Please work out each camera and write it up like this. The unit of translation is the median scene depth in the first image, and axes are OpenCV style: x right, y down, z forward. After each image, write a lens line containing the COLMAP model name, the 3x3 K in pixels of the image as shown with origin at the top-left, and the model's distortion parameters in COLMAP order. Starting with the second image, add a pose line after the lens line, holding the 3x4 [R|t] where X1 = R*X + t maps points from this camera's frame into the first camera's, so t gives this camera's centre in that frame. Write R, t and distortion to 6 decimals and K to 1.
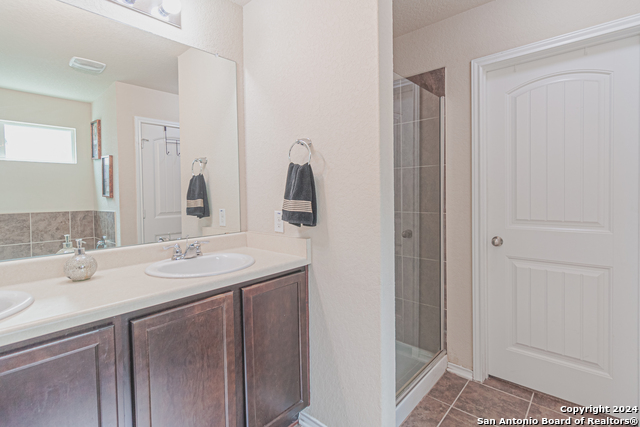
lens RADIAL K [[313.7, 0, 319.4], [0, 313.7, 199.2], [0, 0, 1]] dist [0.000576, 0.000472]
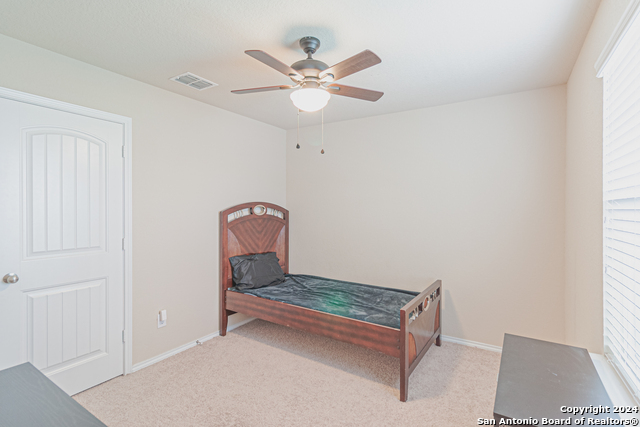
lens RADIAL K [[302.0, 0, 323.9], [0, 302.0, 208.9], [0, 0, 1]] dist [-0.000384, 0.001716]
pose [[-0.164435, 0.017139, 0.986239, -0.517986], [0.023444, 0.999634, -0.013463, -0.042506], [-0.986109, 0.020907, -0.164777, 0.209593]]
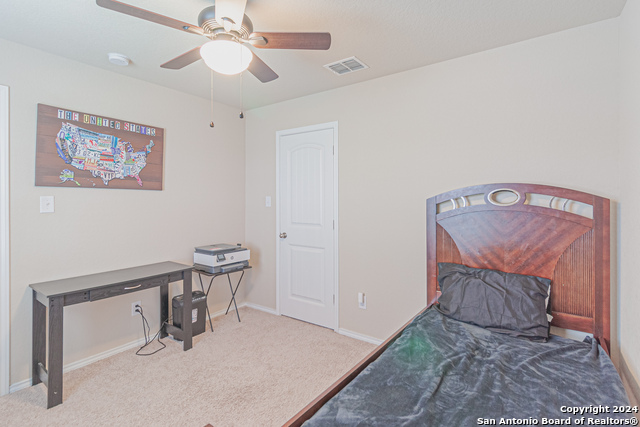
lens RADIAL K [[313.7, 0, 319.4], [0, 313.7, 199.2], [0, 0, 1]] dist [0.000576, 0.000472]
pose [[0.994881, 0.016836, 0.099637, 0.602339], [-0.014917, 0.999689, -0.019981, -0.031588], [-0.099942, 0.018392, 0.994823, -0.752868]]
